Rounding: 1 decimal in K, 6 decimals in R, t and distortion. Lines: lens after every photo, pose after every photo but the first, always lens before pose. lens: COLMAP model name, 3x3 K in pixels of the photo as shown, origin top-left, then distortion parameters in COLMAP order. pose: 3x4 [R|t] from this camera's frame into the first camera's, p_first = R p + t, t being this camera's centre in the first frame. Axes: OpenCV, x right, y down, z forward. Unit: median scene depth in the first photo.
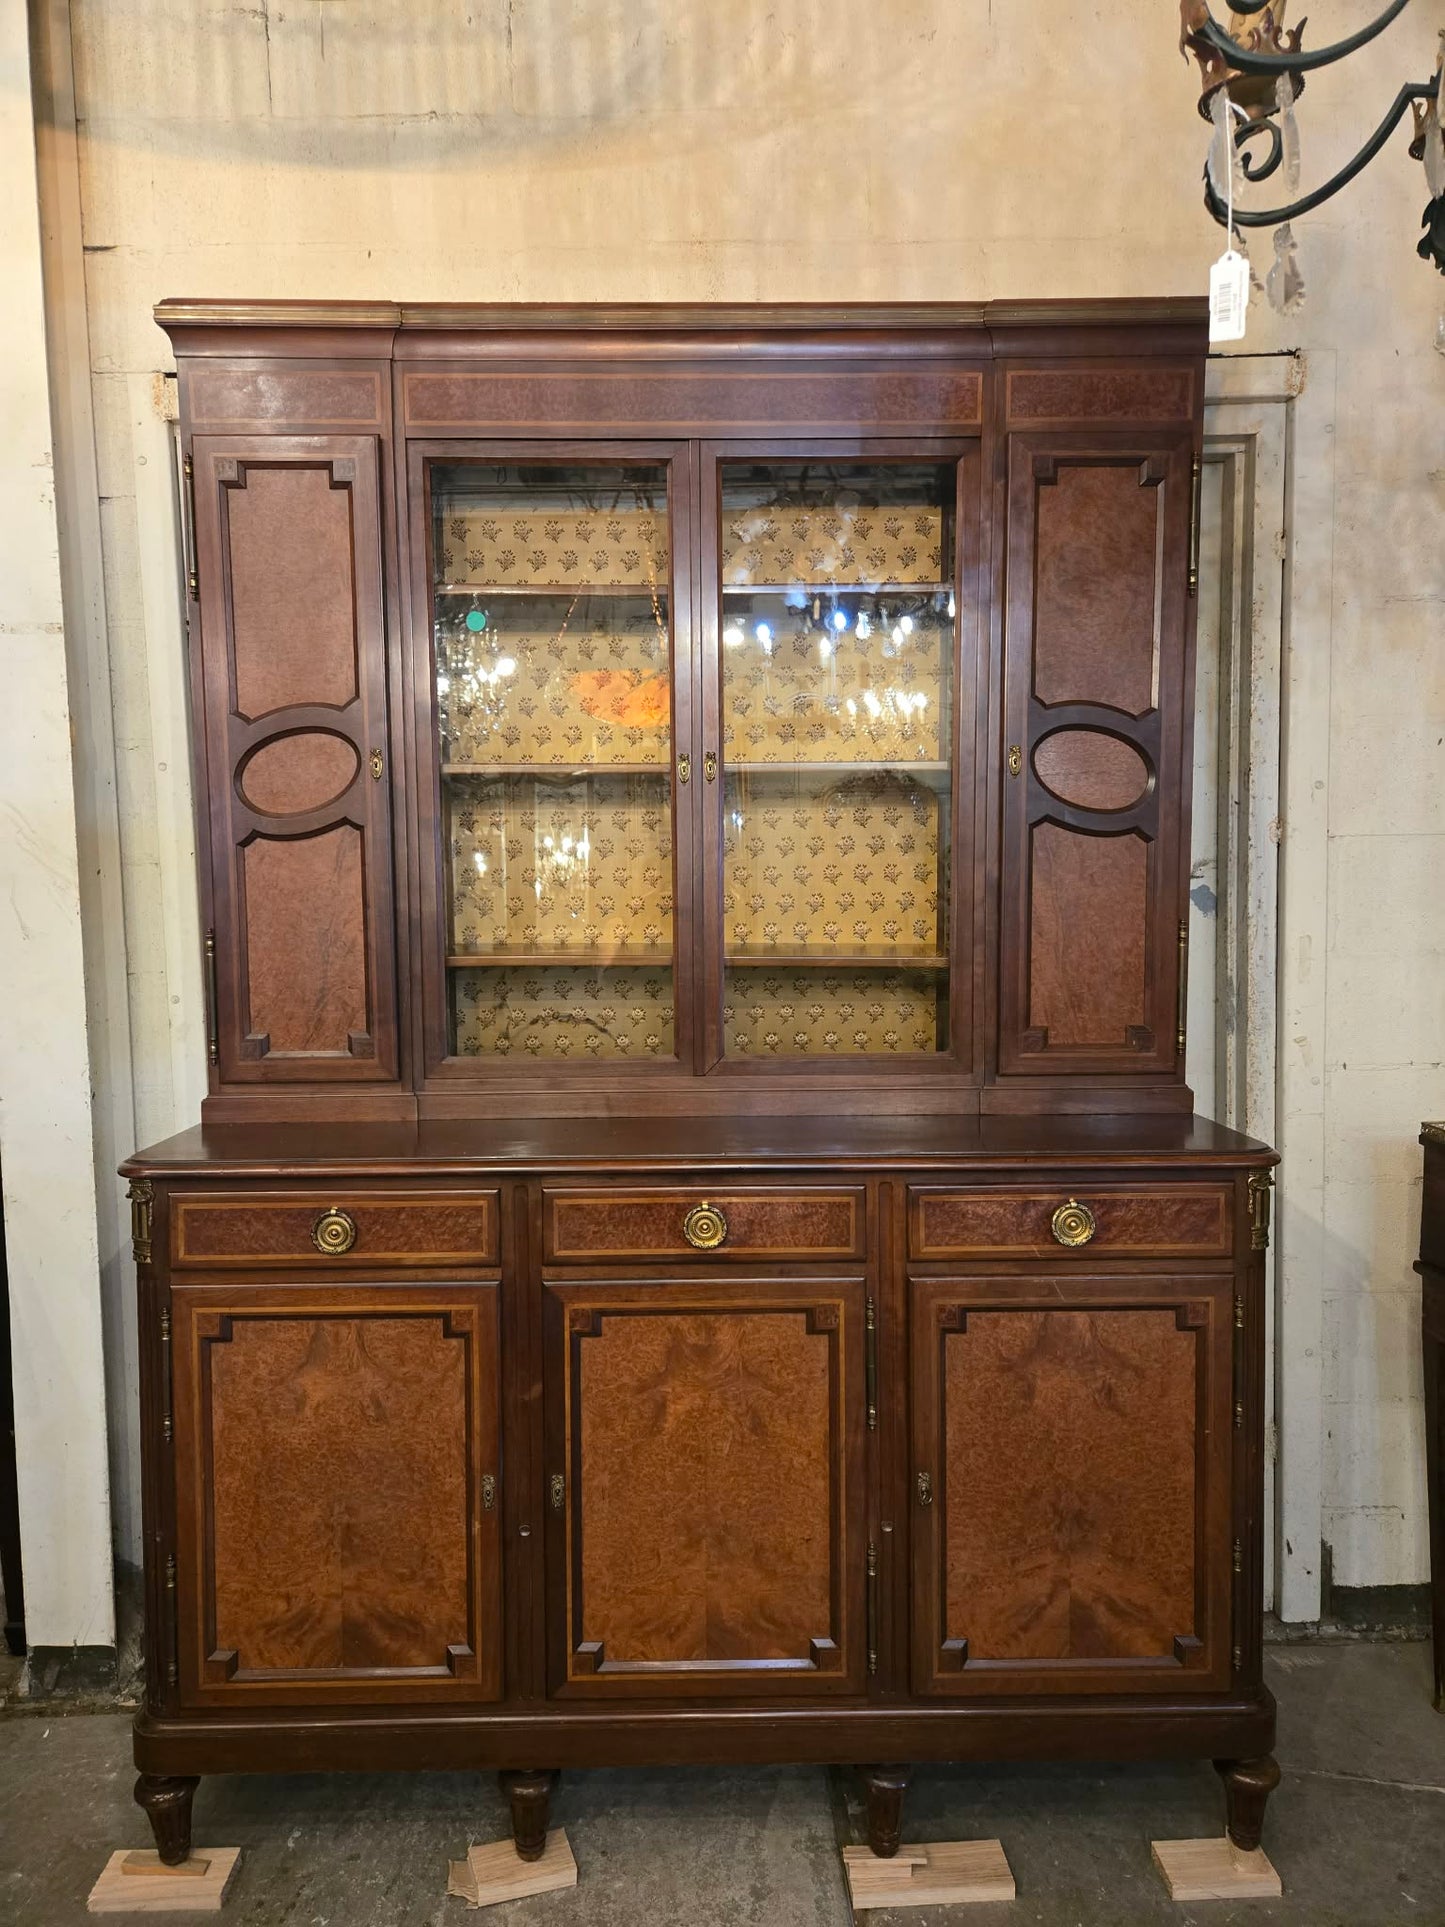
lens RADIAL K [[1272.5, 0, 693.8], [0, 1272.5, 968.7], [0, 0, 1]] dist [0.072877, -0.061854]
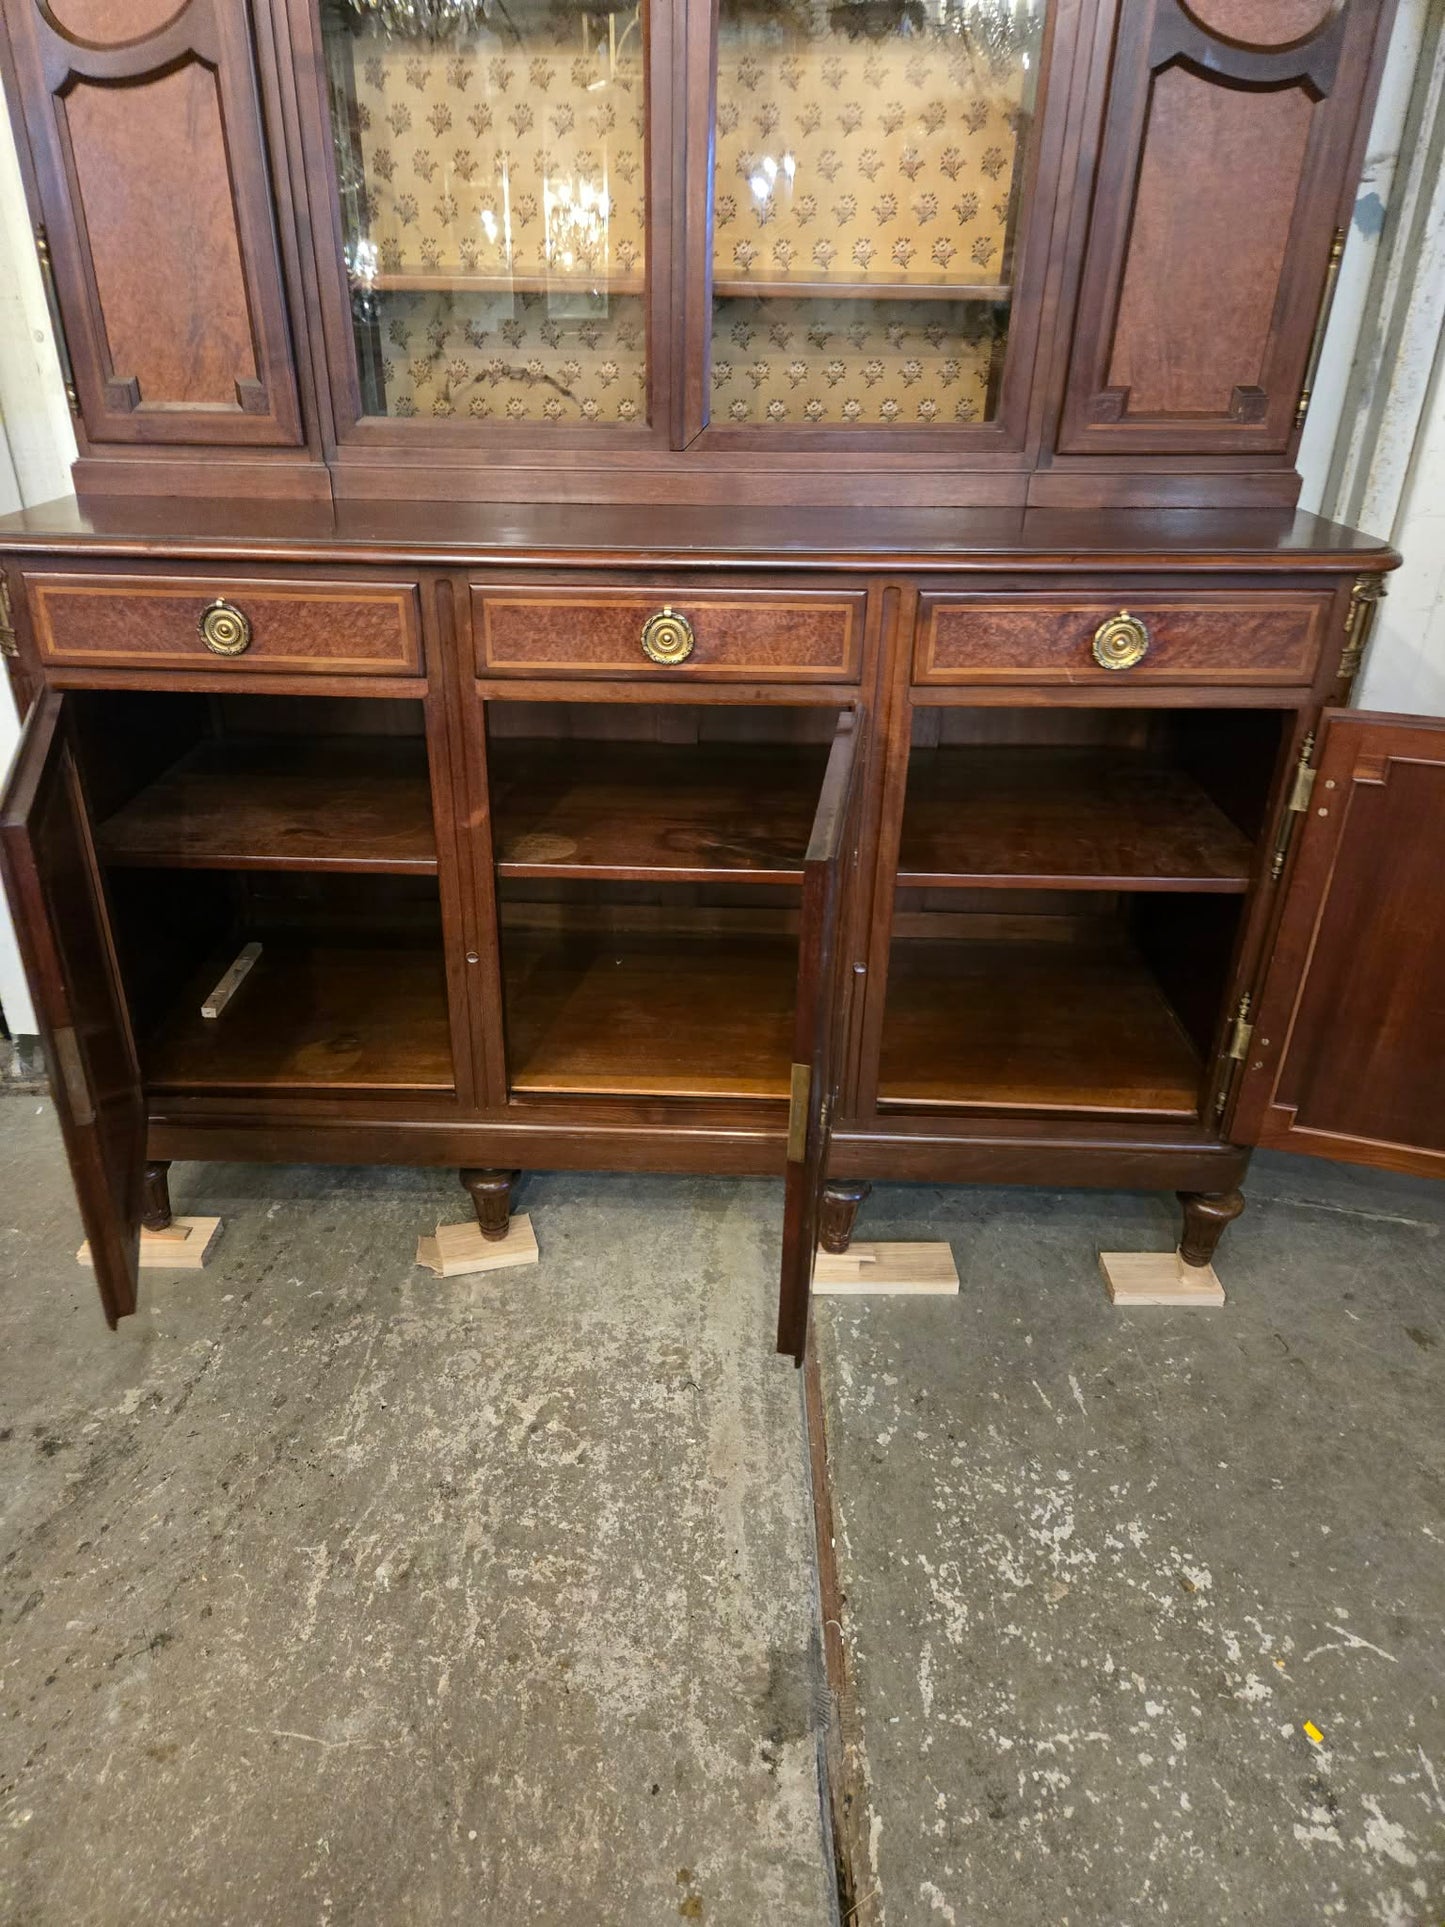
lens RADIAL K [[1276.7, 0, 669.5], [0, 1276.7, 927.0], [0, 0, 1]] dist [0.076913, -0.066229]
pose [[0.998503, 0.035652, -0.041471, 0.048851], [-0.016466, 0.919096, 0.393689, 0.045557], [0.052151, -0.392417, 0.918308, 0.157086]]
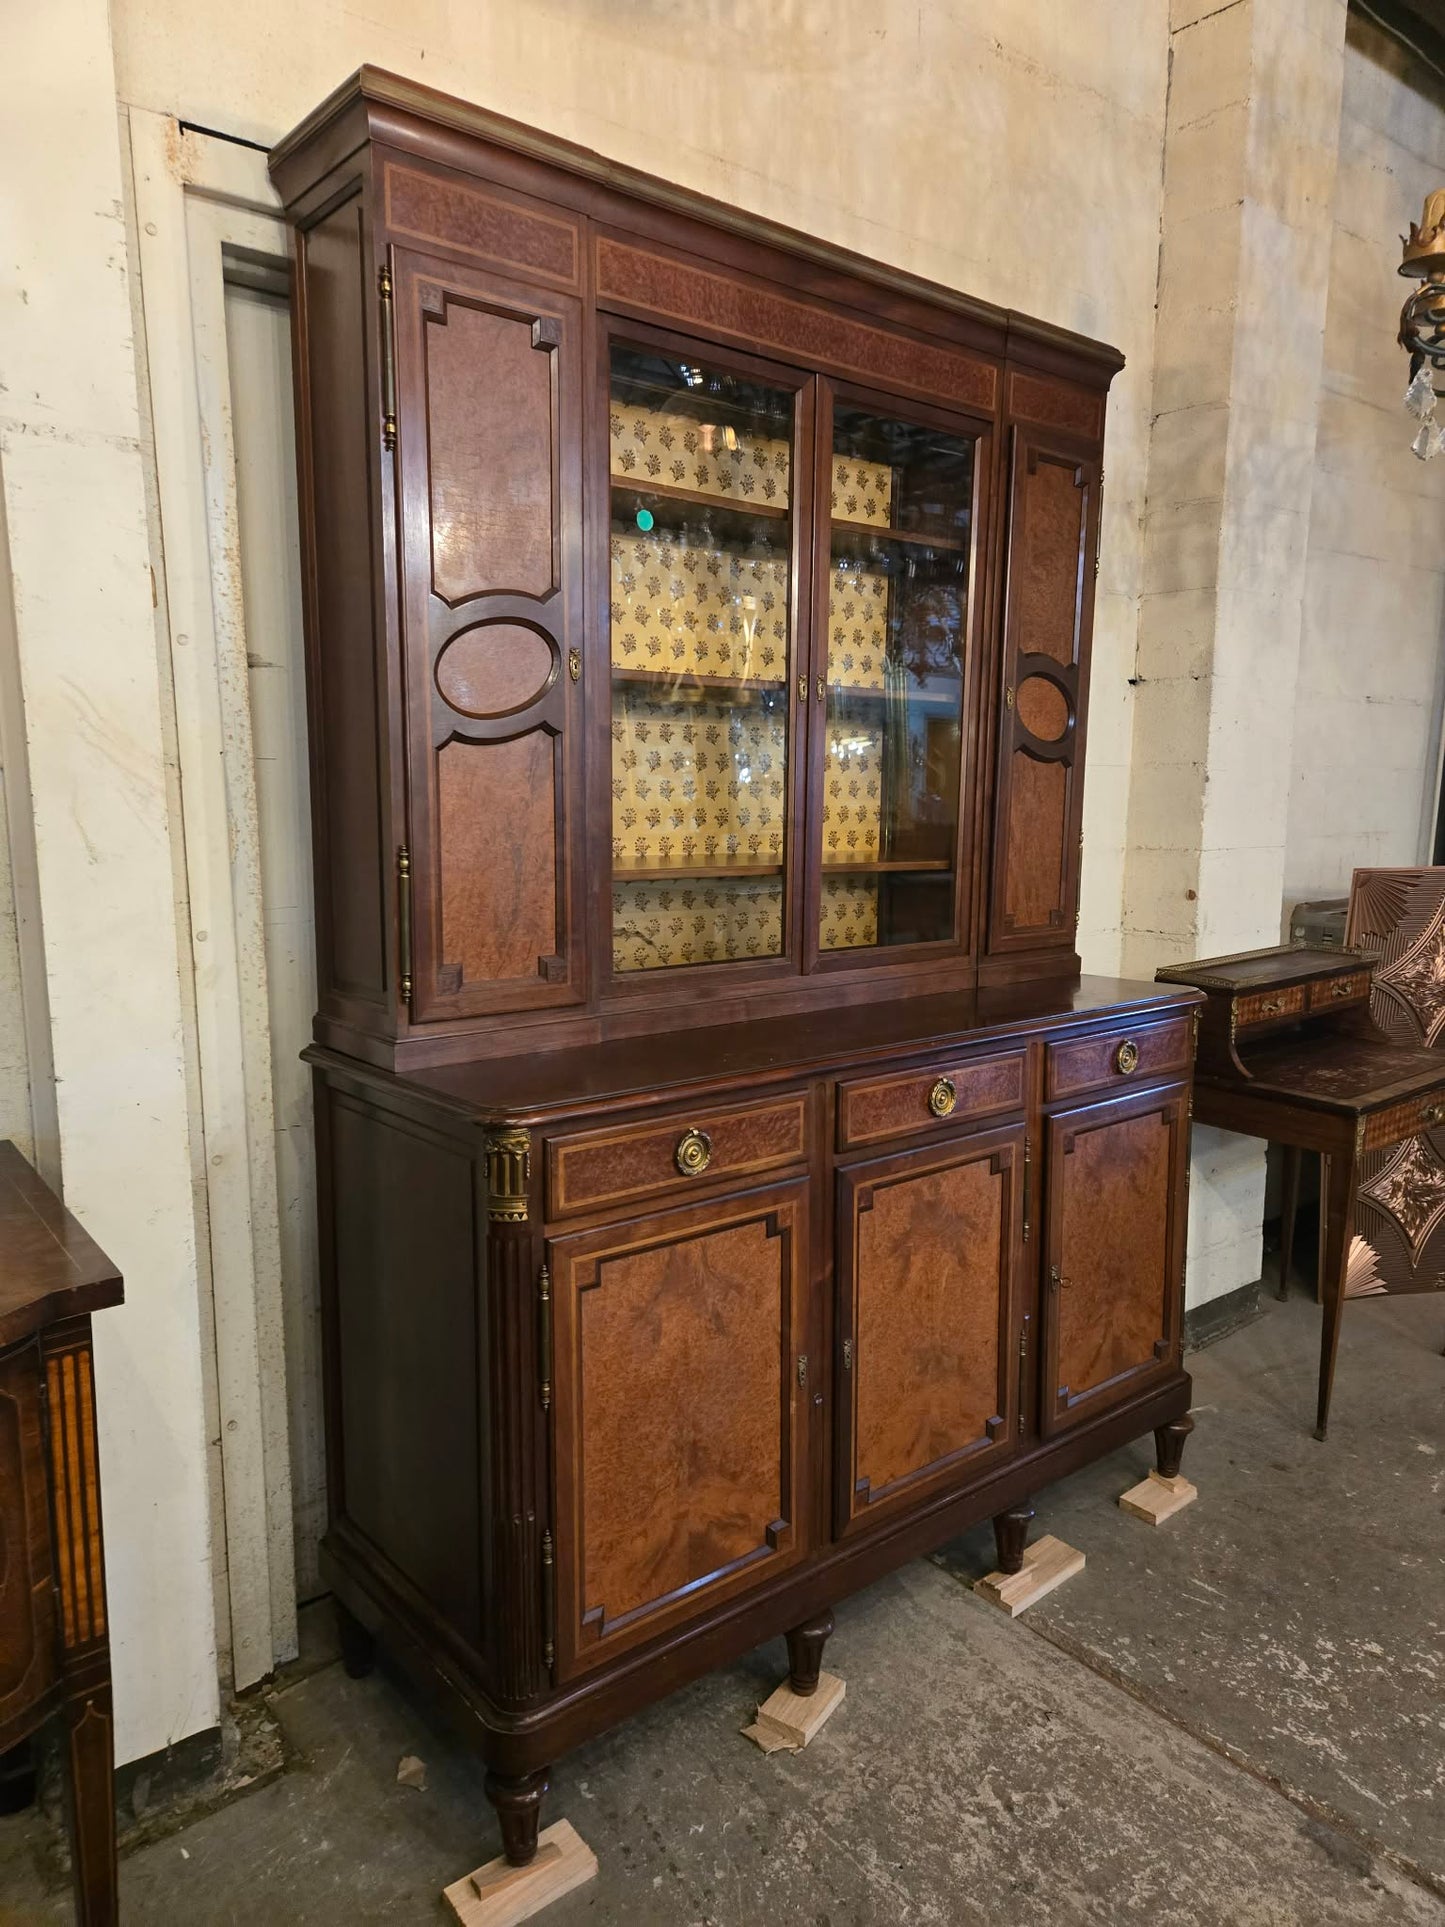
lens RADIAL K [[1280.7, 0, 703.0], [0, 1280.7, 960.6], [0, 0, 1]] dist [0.079237, -0.066286]
pose [[0.782109, -0.070248, 0.619170, -0.831123], [0.030905, 0.996775, 0.074052, -0.013684], [-0.622375, -0.038781, 0.781758, 0.220334]]
